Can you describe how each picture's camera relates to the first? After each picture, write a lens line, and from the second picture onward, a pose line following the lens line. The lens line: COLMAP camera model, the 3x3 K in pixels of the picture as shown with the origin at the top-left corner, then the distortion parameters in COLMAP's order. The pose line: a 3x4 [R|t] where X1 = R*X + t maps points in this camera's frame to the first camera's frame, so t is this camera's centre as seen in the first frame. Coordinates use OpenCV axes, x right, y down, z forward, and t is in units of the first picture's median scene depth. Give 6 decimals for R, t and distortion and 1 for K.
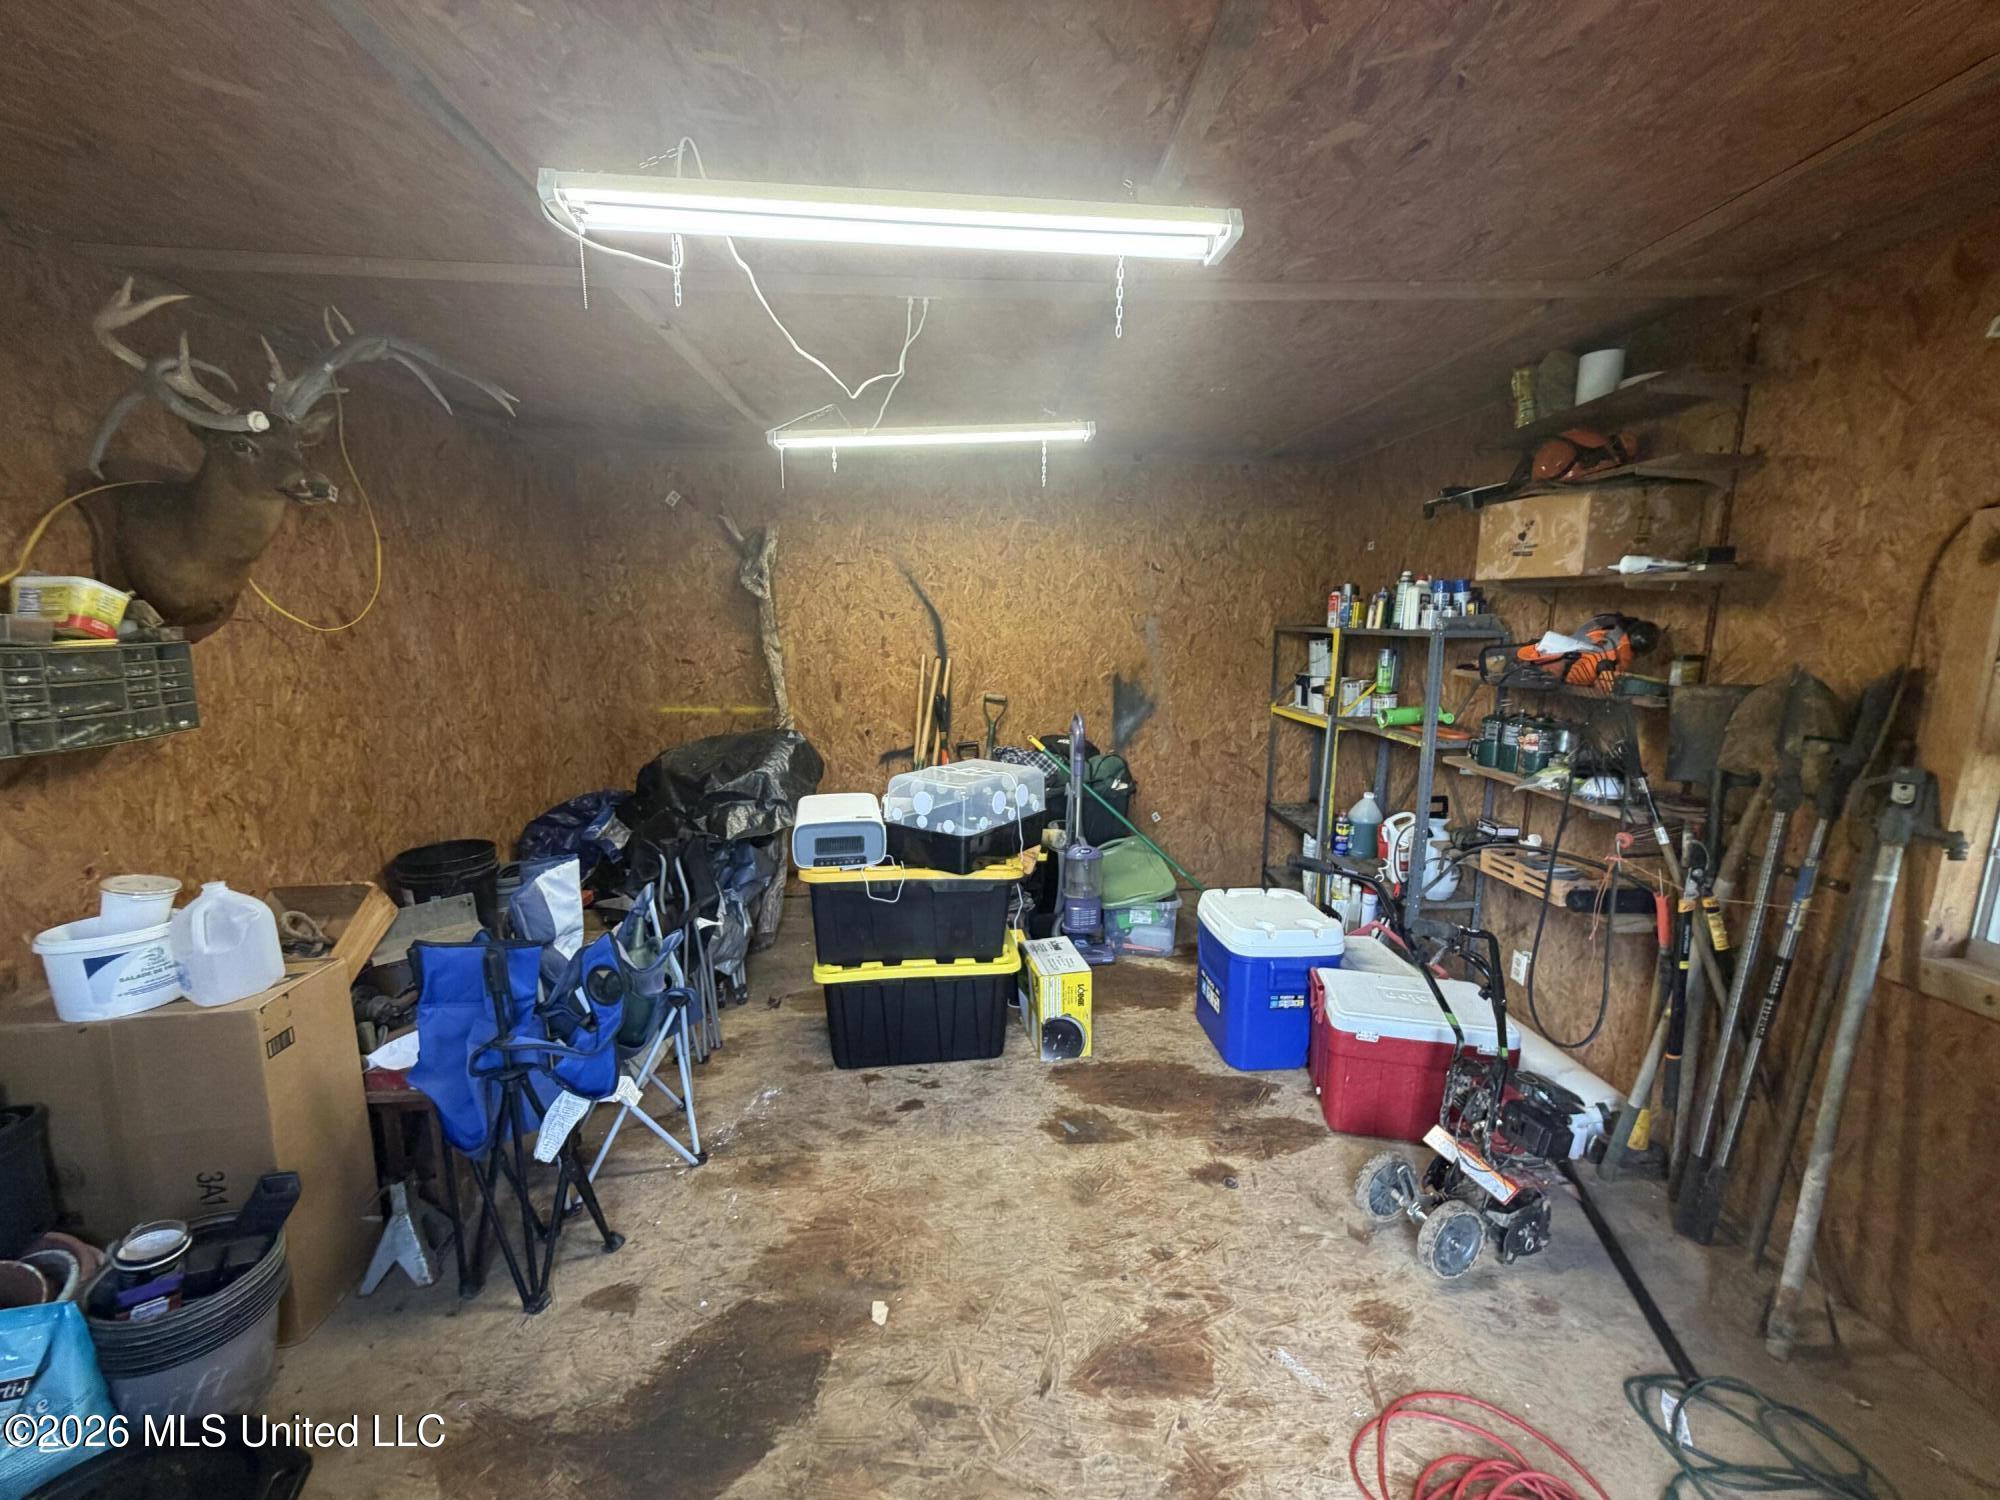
lens RADIAL K [[801.3, 0, 1006.4], [0, 801.3, 746.9], [0, 0, 1]] dist [-0.000162, 0.000092]
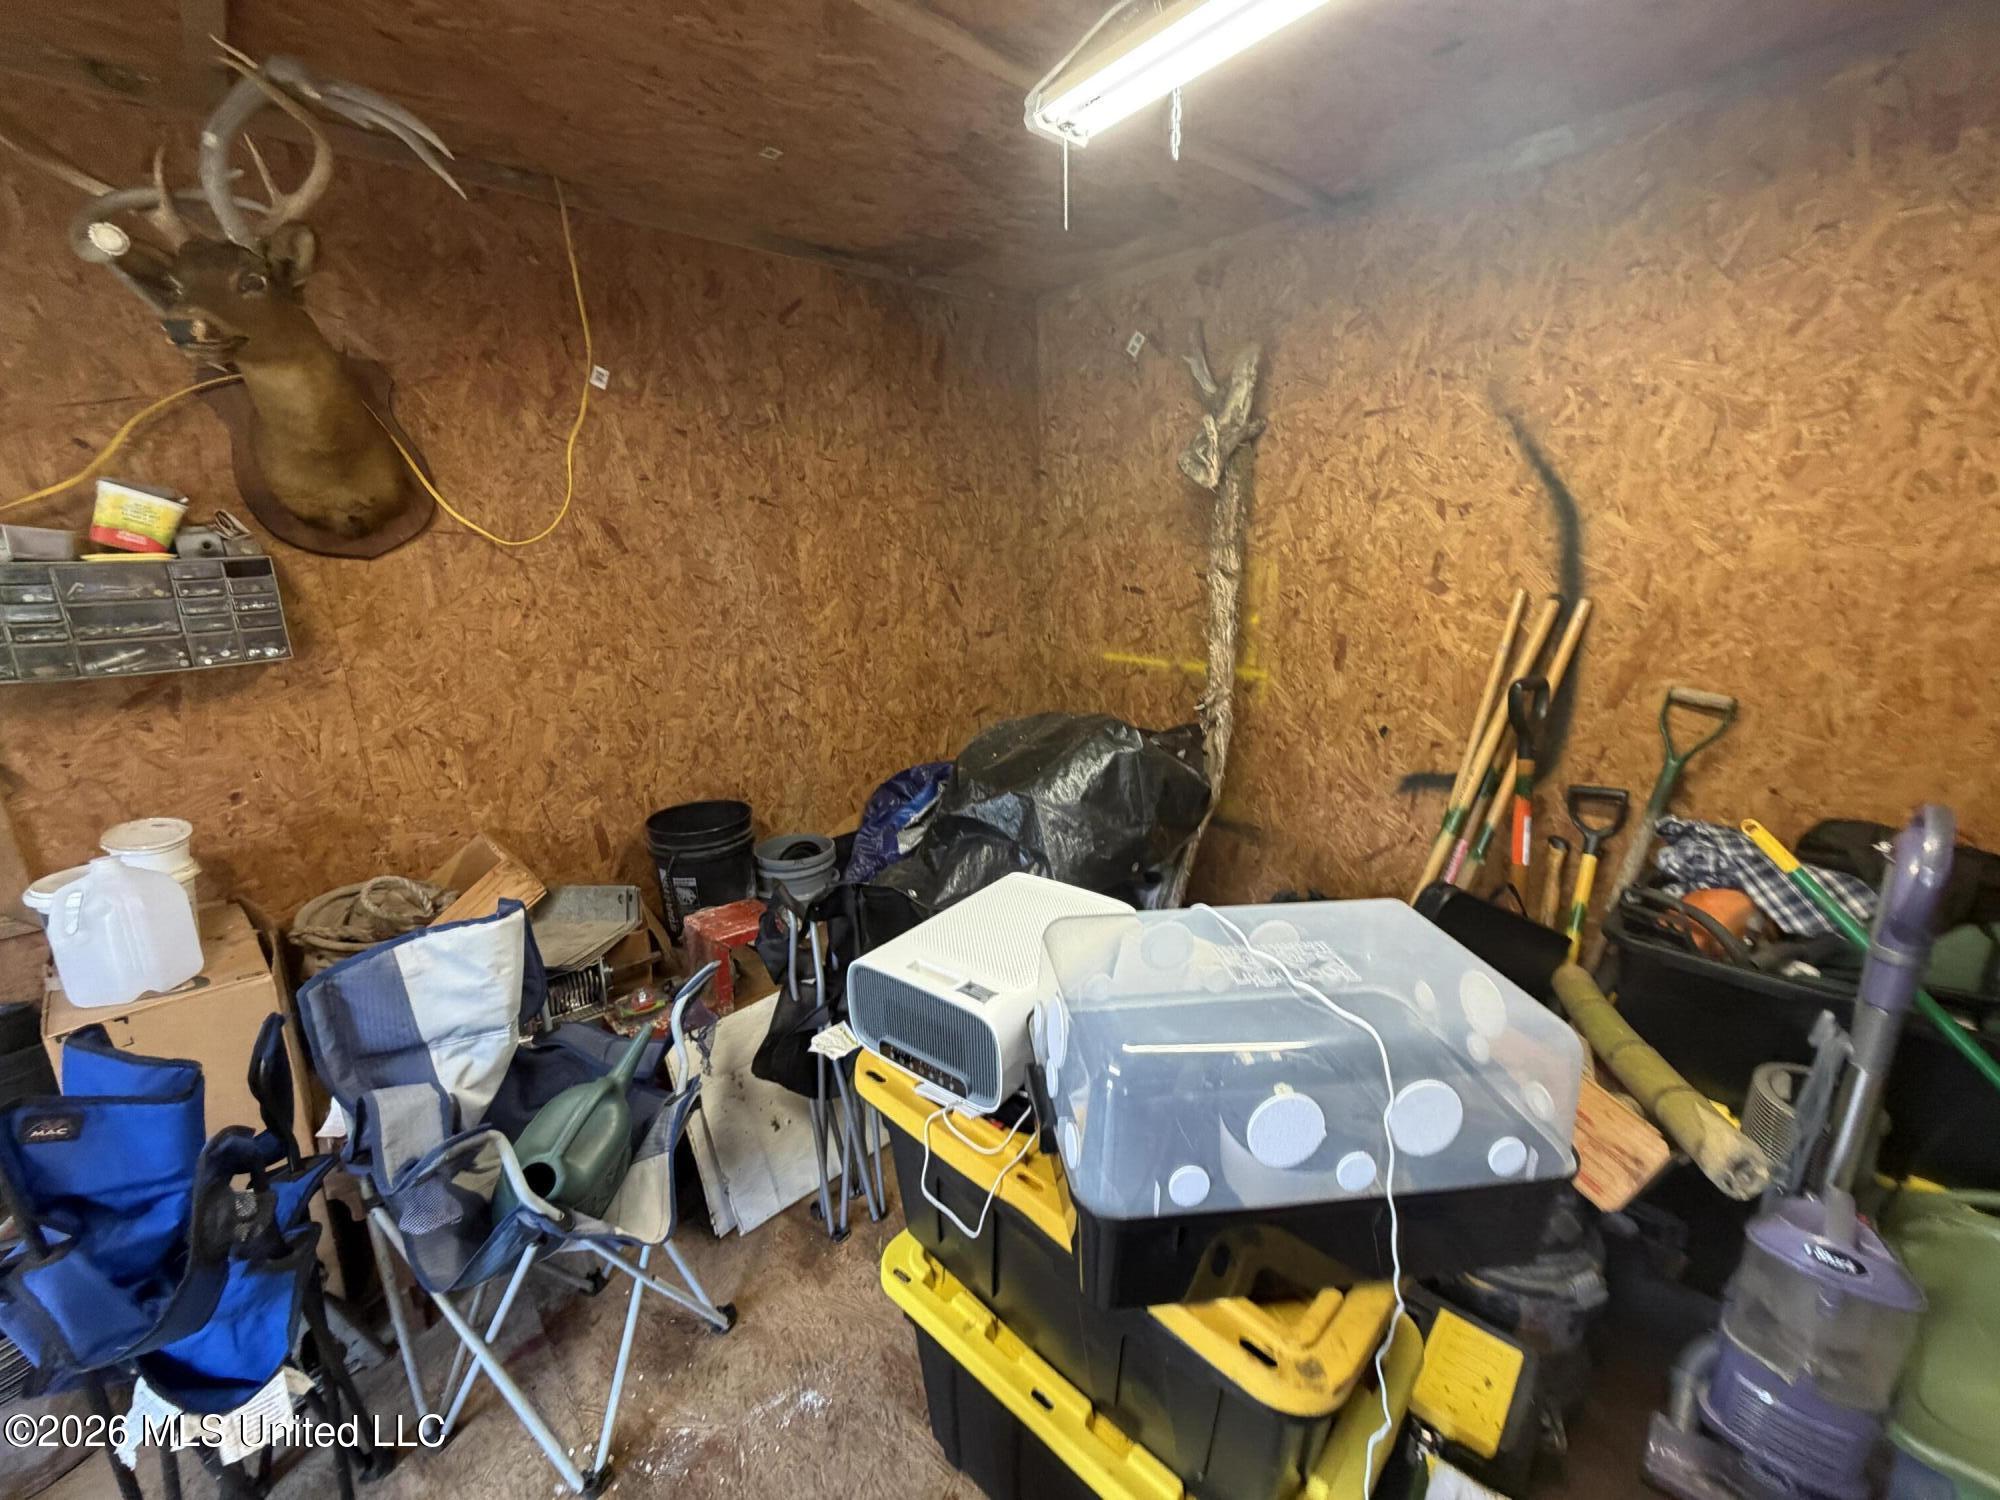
lens RADIAL K [[801.3, 0, 1006.4], [0, 801.3, 746.9], [0, 0, 1]] dist [-0.000162, 0.000092]
pose [[0.640551, 0.176324, -0.747399, 0.089549], [-0.104026, 0.984234, 0.143044, -0.073321], [0.760837, -0.013878, 0.648794, 0.562261]]
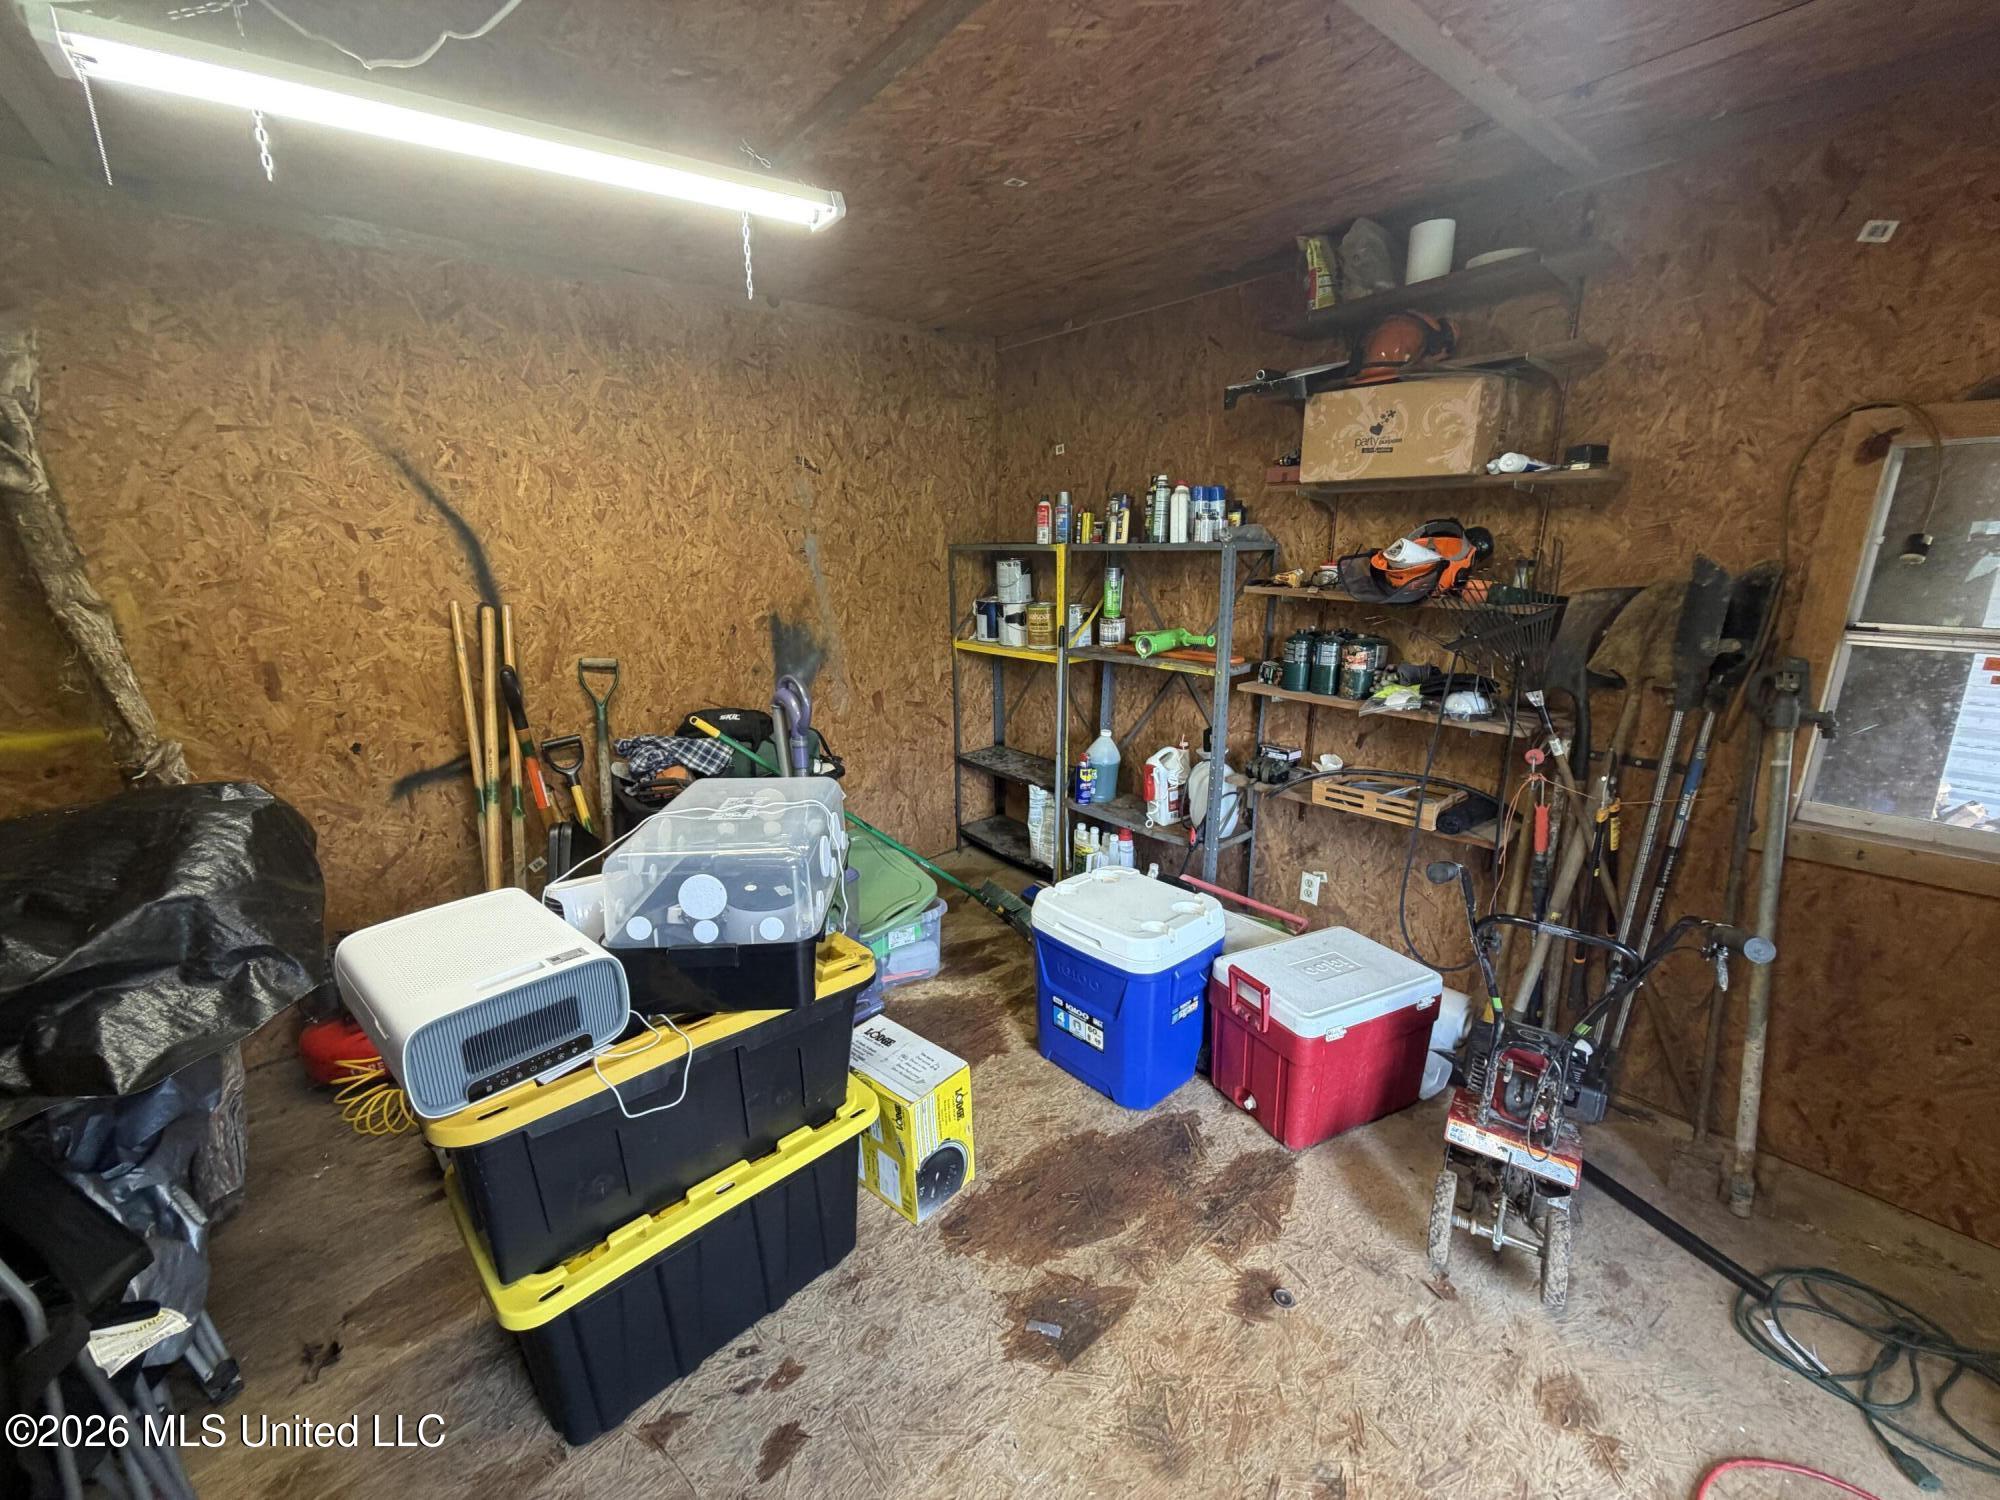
lens RADIAL K [[801.3, 0, 1006.4], [0, 801.3, 746.9], [0, 0, 1]] dist [-0.000162, 0.000092]
pose [[0.797442, -0.157779, 0.582402, -0.171672], [0.107186, 0.986898, 0.120598, -0.046753], [-0.593799, -0.033745, 0.803905, 0.358003]]
